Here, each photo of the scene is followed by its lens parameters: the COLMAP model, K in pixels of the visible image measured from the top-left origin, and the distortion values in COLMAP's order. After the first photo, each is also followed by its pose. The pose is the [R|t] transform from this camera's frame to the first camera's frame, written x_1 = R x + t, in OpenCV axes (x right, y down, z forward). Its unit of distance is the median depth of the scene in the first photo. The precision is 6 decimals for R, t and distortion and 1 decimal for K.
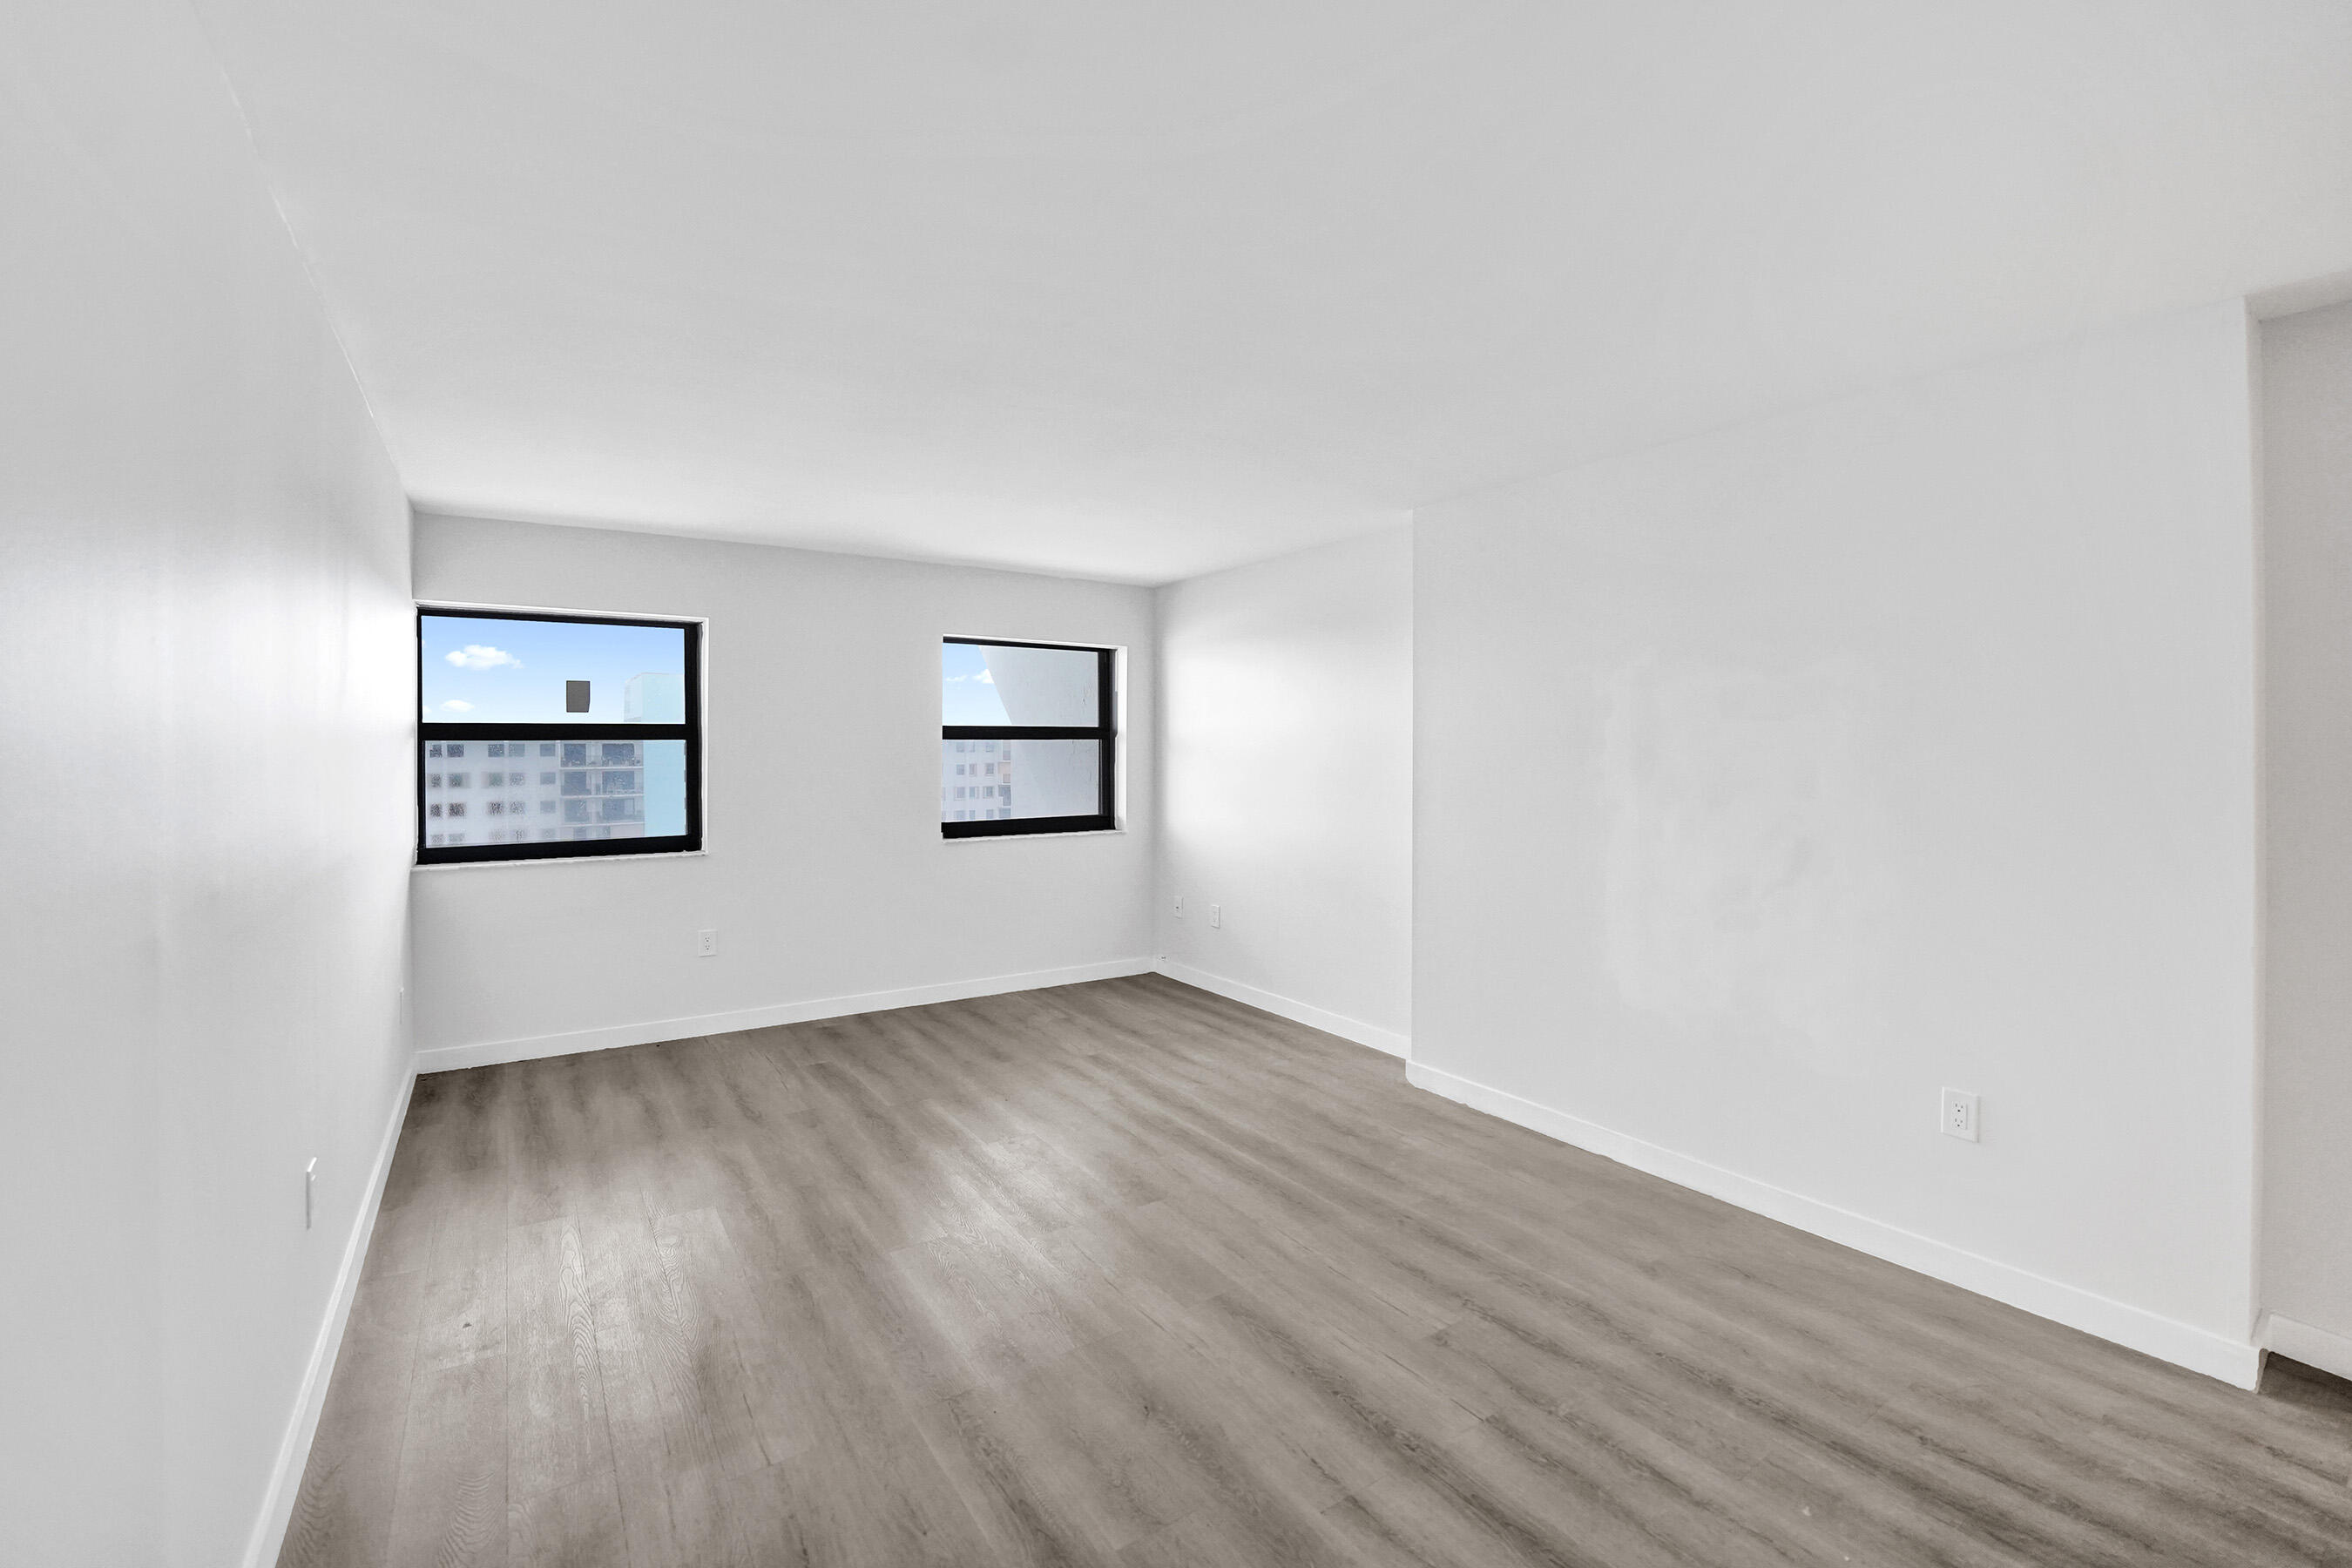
lens RADIAL K [[988.6, 0, 1157.5], [0, 988.6, 761.7], [0, 0, 1]] dist [-0.014646, -0.000003]
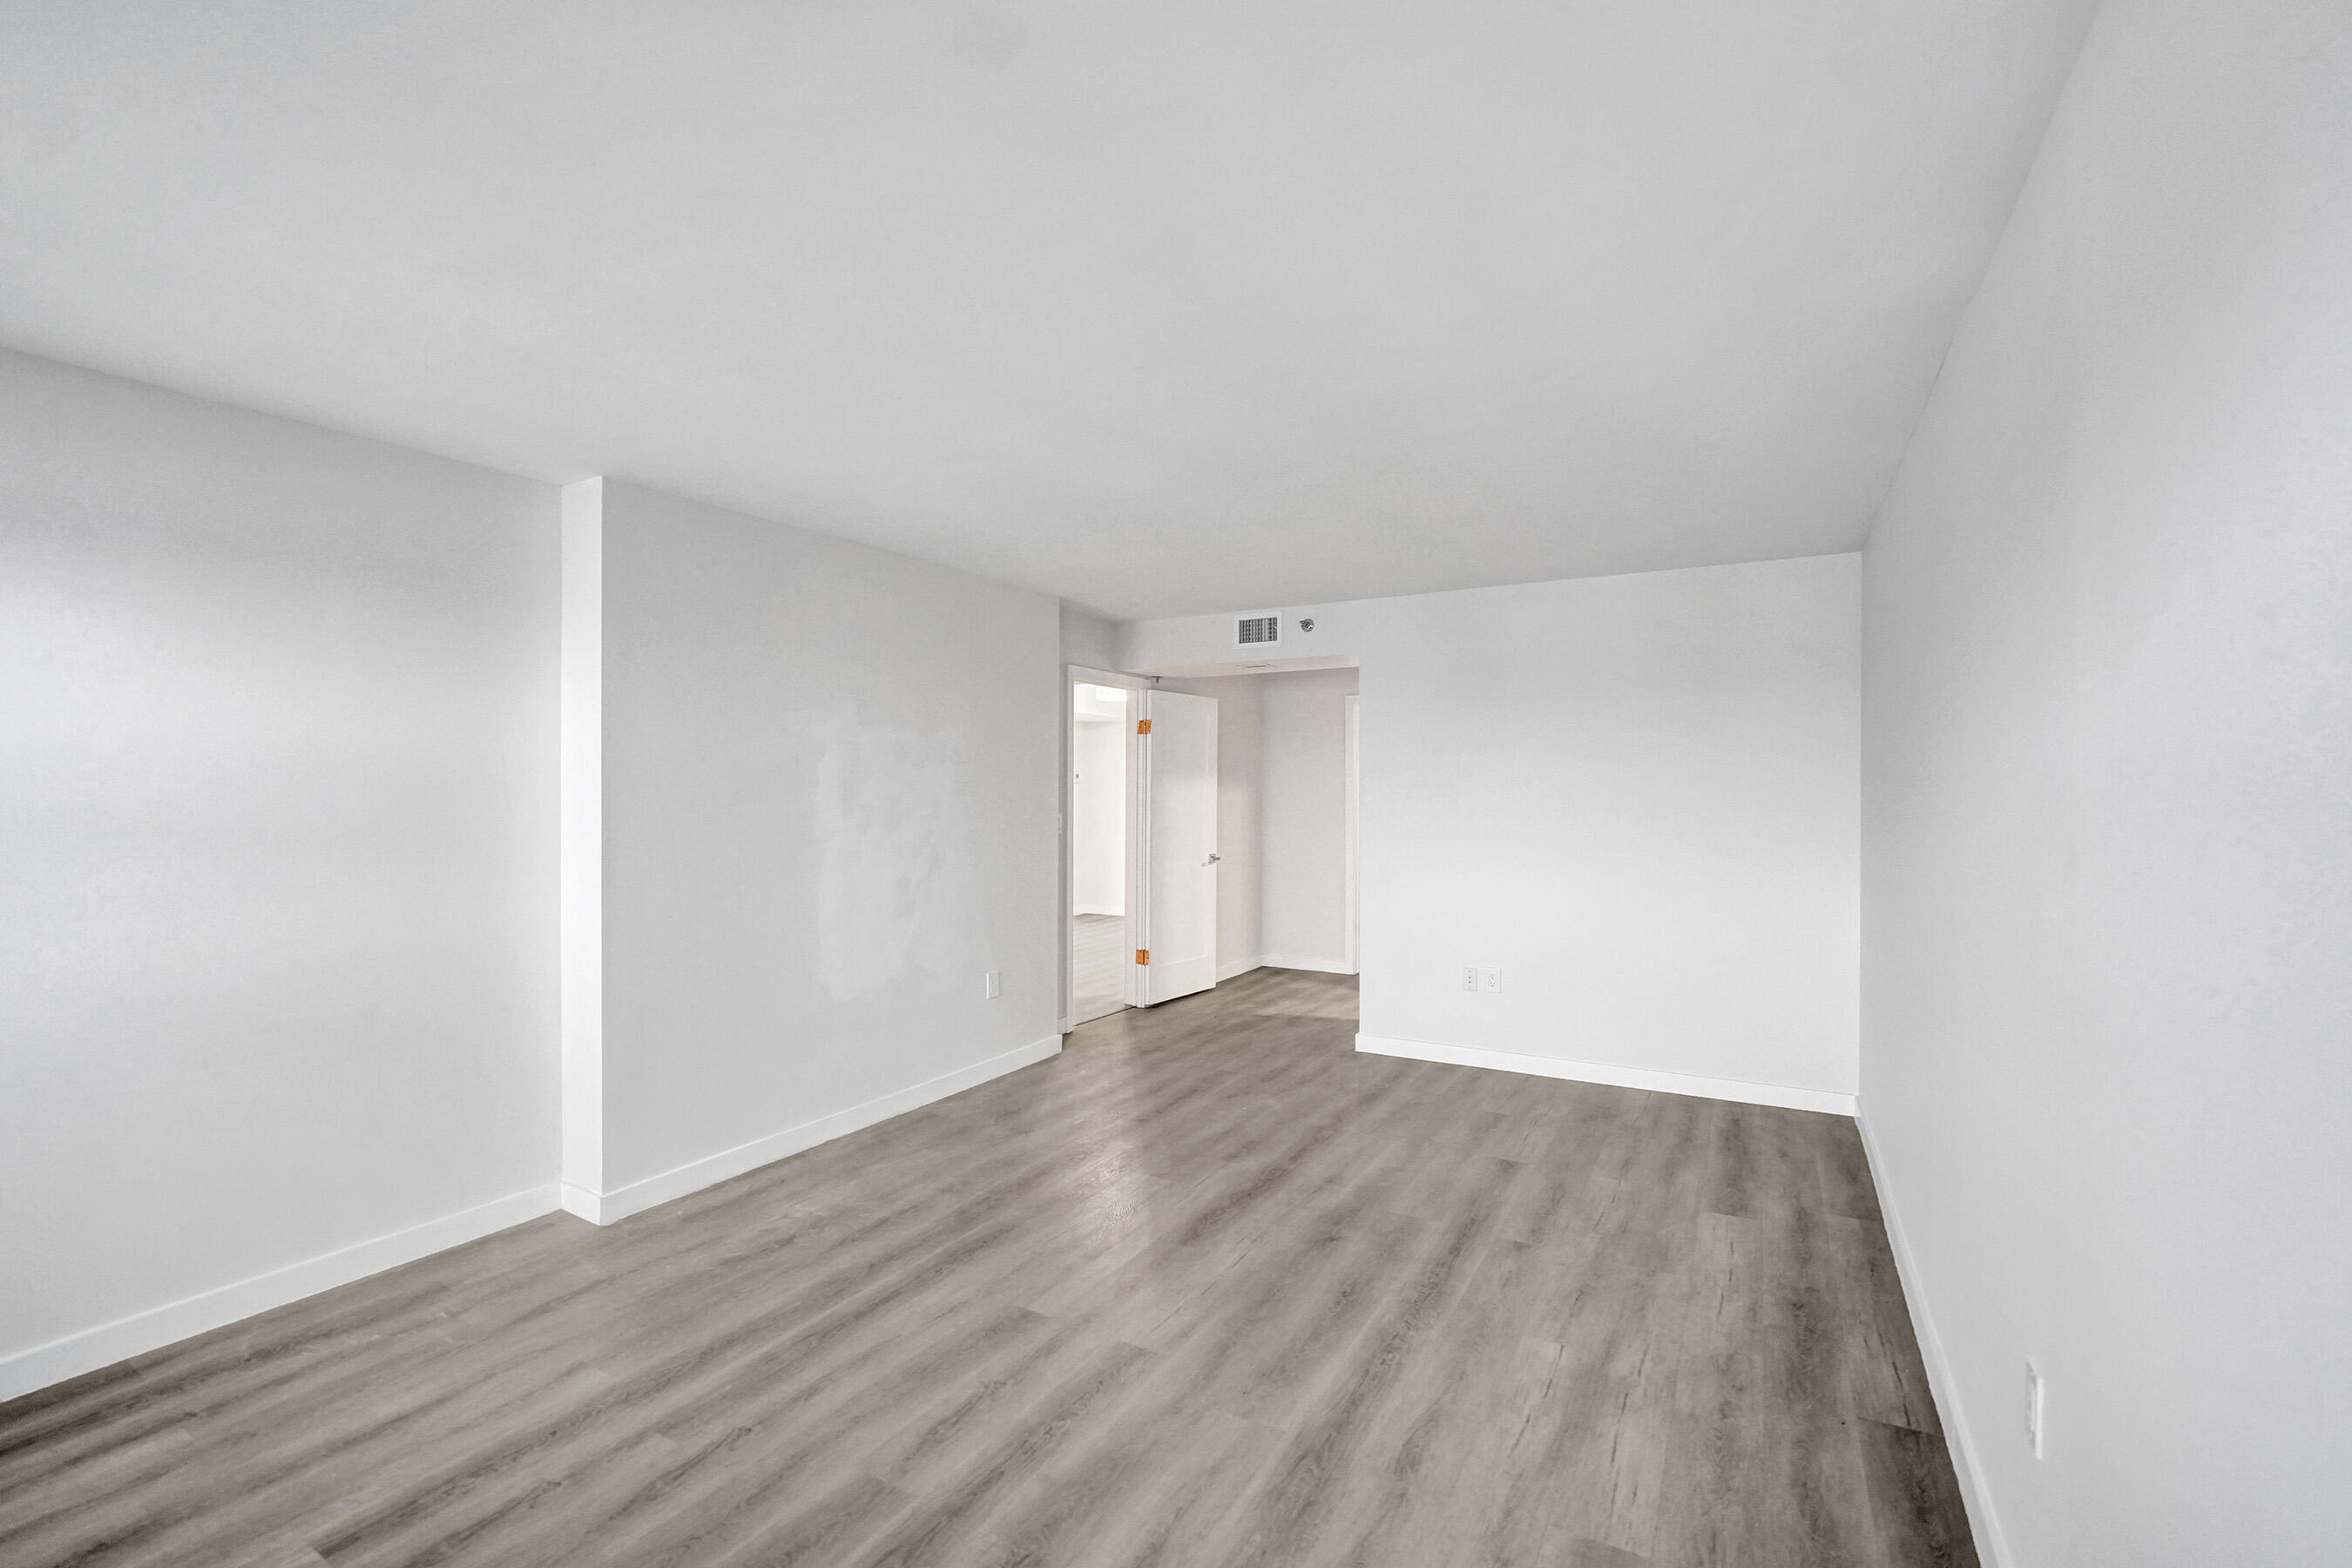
lens RADIAL K [[988.6, 0, 1157.5], [0, 988.6, 761.7], [0, 0, 1]] dist [-0.014646, -0.000003]
pose [[-0.431791, 0.023800, 0.901660, -0.606859], [0.009645, 0.999716, -0.021770, -0.010254], [-0.901922, -0.000703, -0.431898, 0.918759]]
